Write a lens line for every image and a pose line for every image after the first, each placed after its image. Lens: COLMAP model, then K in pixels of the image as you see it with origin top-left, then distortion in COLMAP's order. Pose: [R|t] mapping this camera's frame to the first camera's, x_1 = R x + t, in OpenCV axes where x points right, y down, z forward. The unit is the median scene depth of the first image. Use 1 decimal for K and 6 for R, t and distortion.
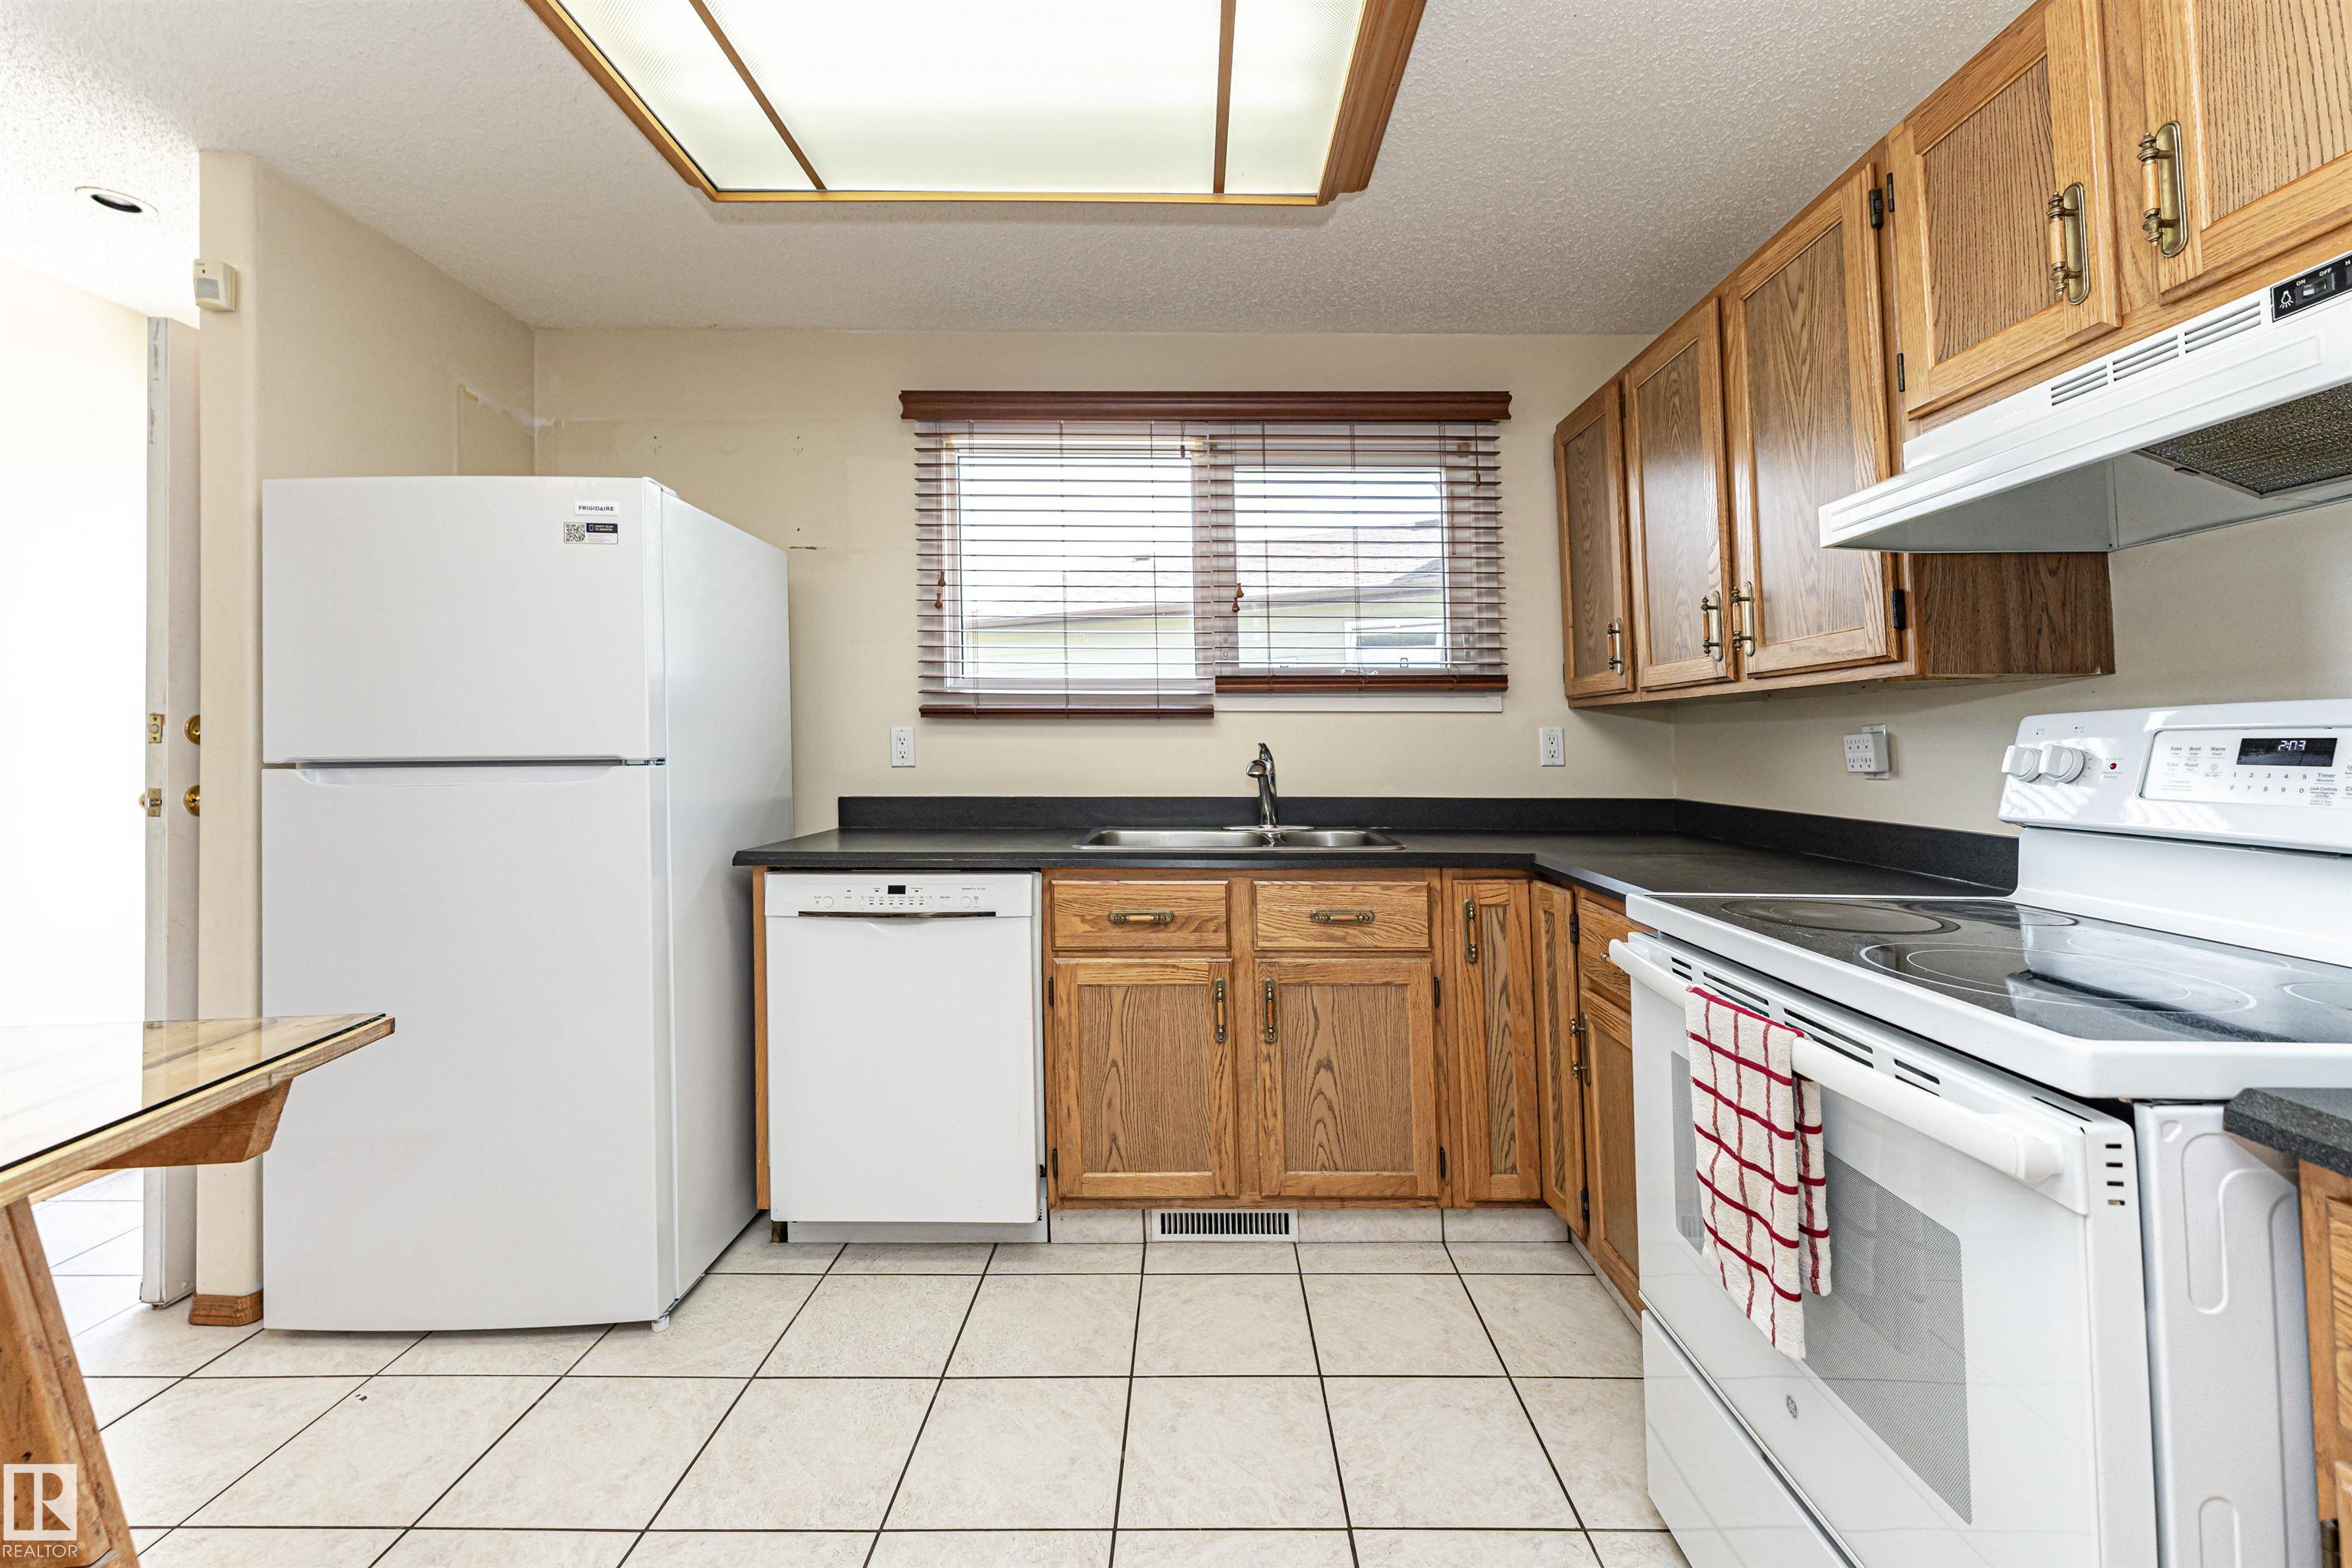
lens RADIAL K [[968.3, 0, 1181.1], [0, 968.3, 678.0], [0, 0, 1]] dist [-0.010624, -0.000432]
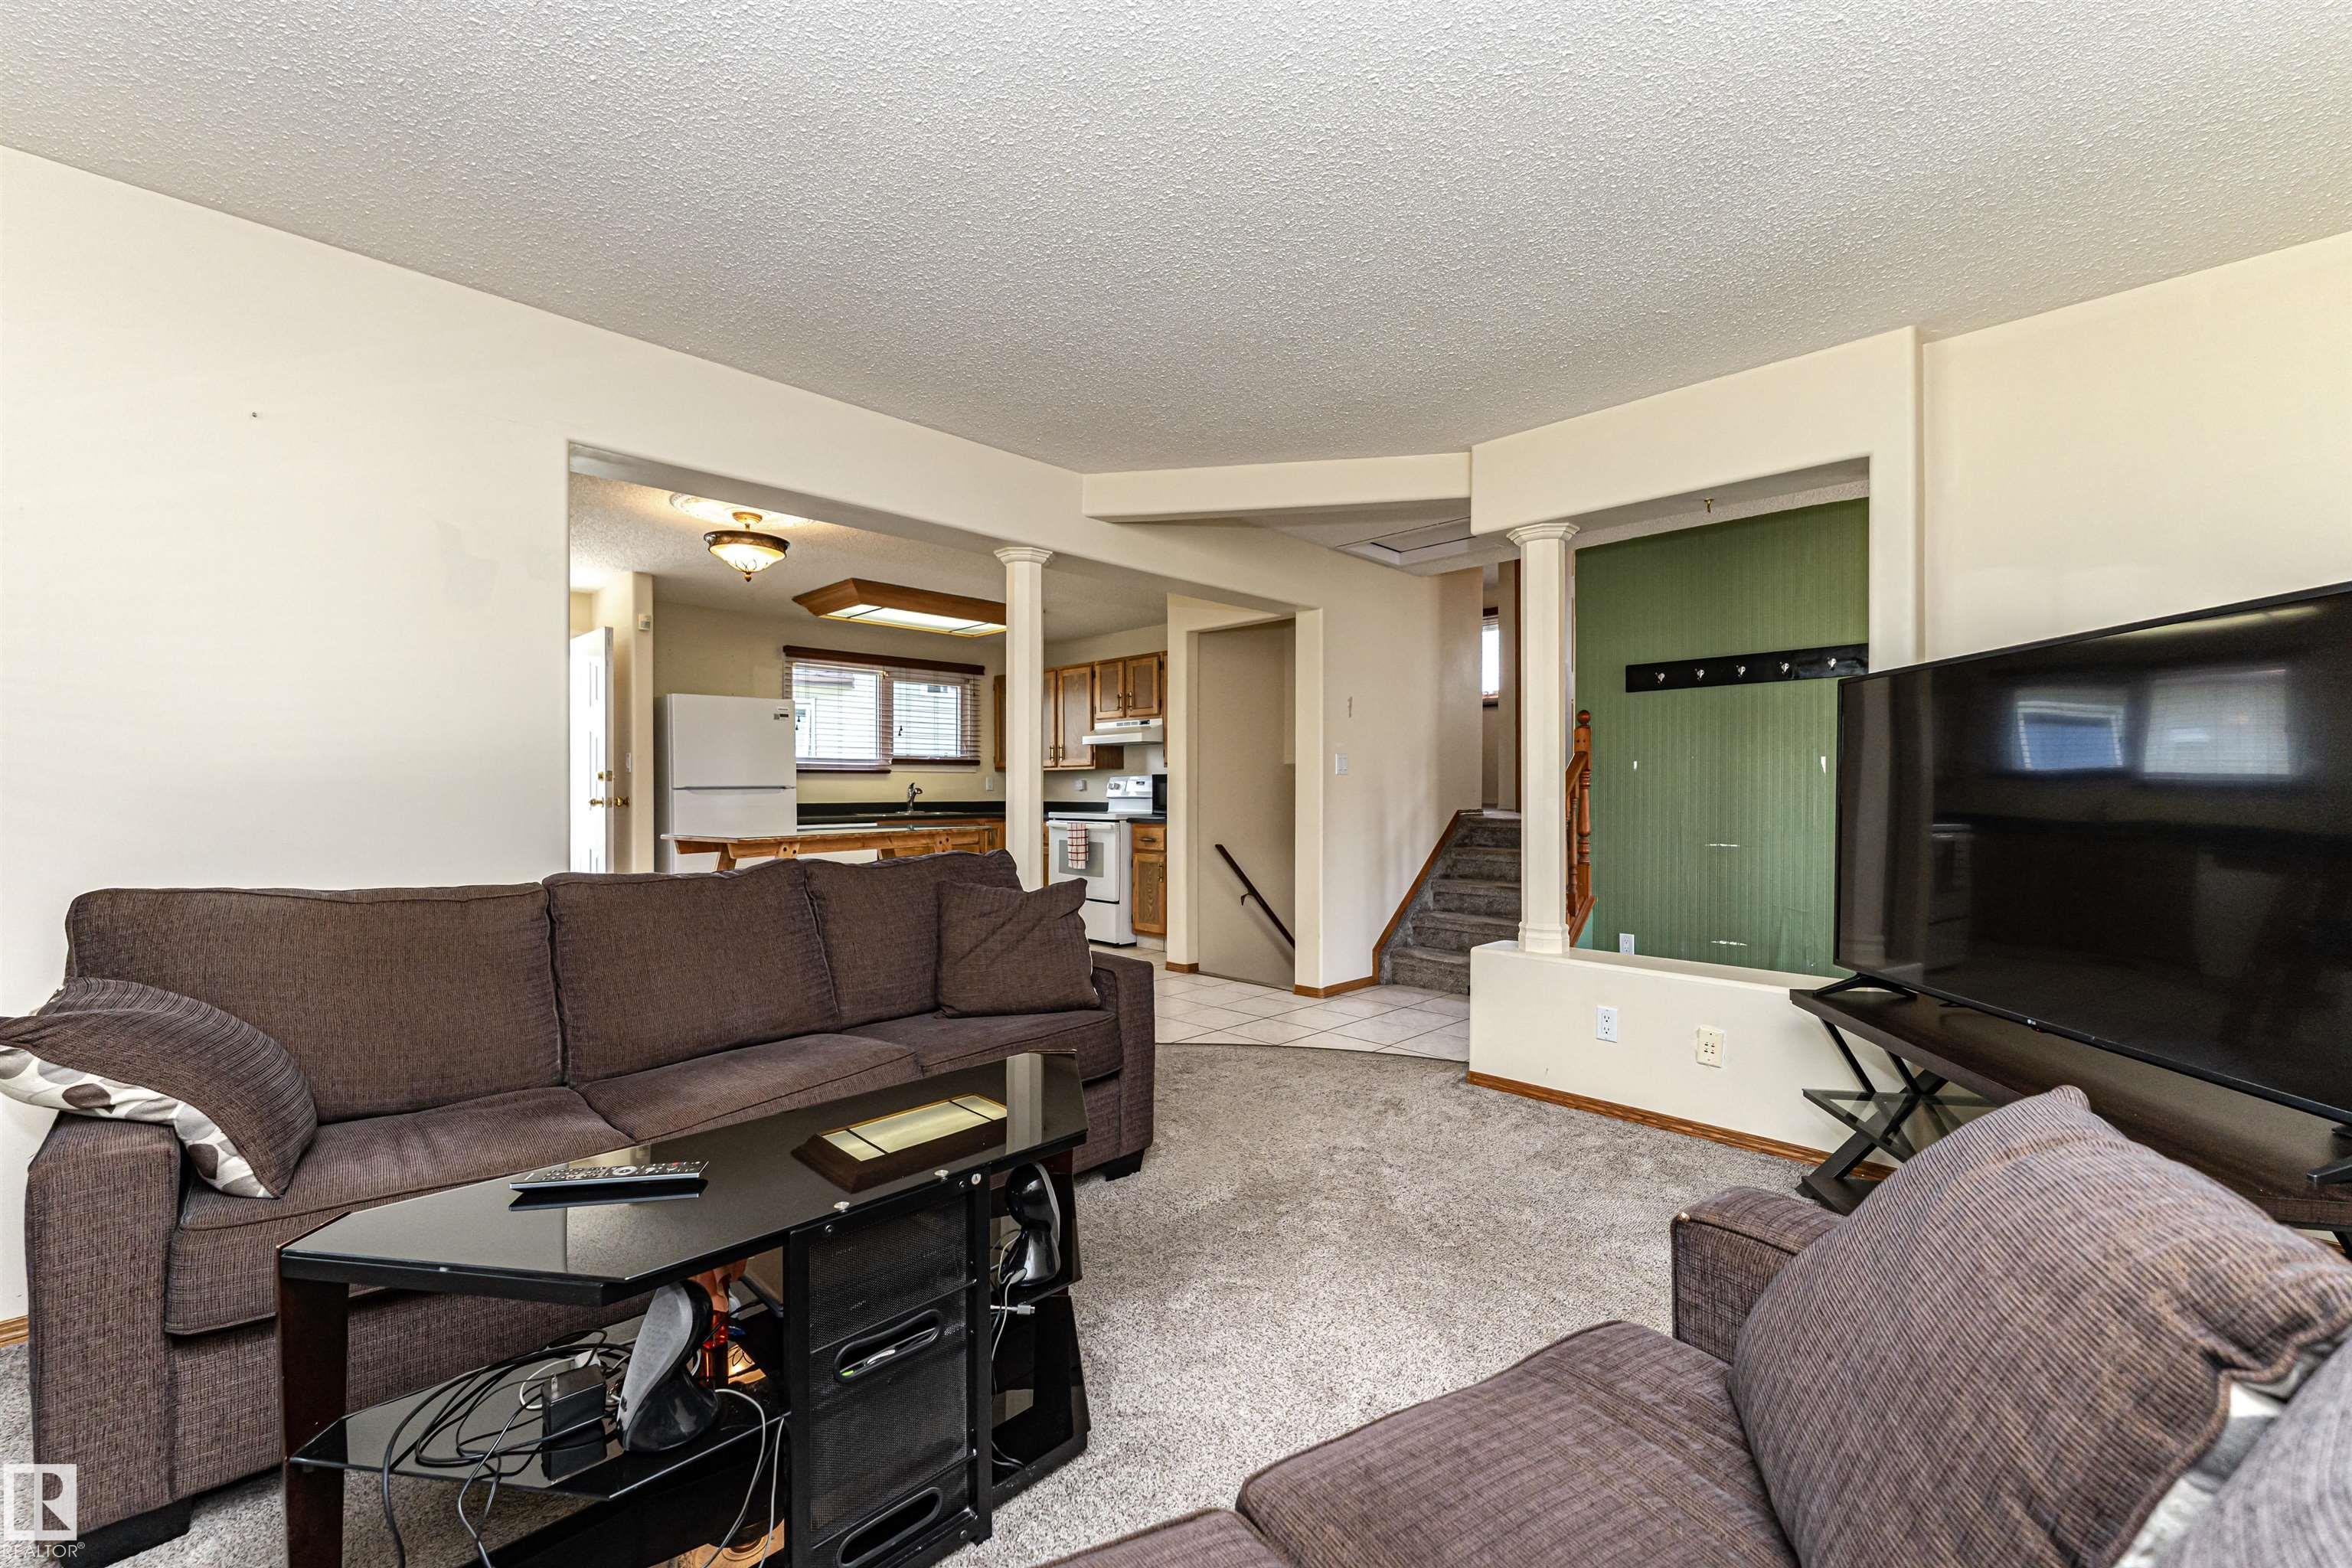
lens RADIAL K [[966.0, 0, 1114.7], [0, 966.0, 786.3], [0, 0, 1]] dist [-0.000750, -0.000028]
pose [[0.741468, -0.001587, 0.670986, -1.805284], [-0.044244, 0.997705, 0.051252, -0.125231], [-0.669528, -0.067689, 0.739696, -1.996198]]
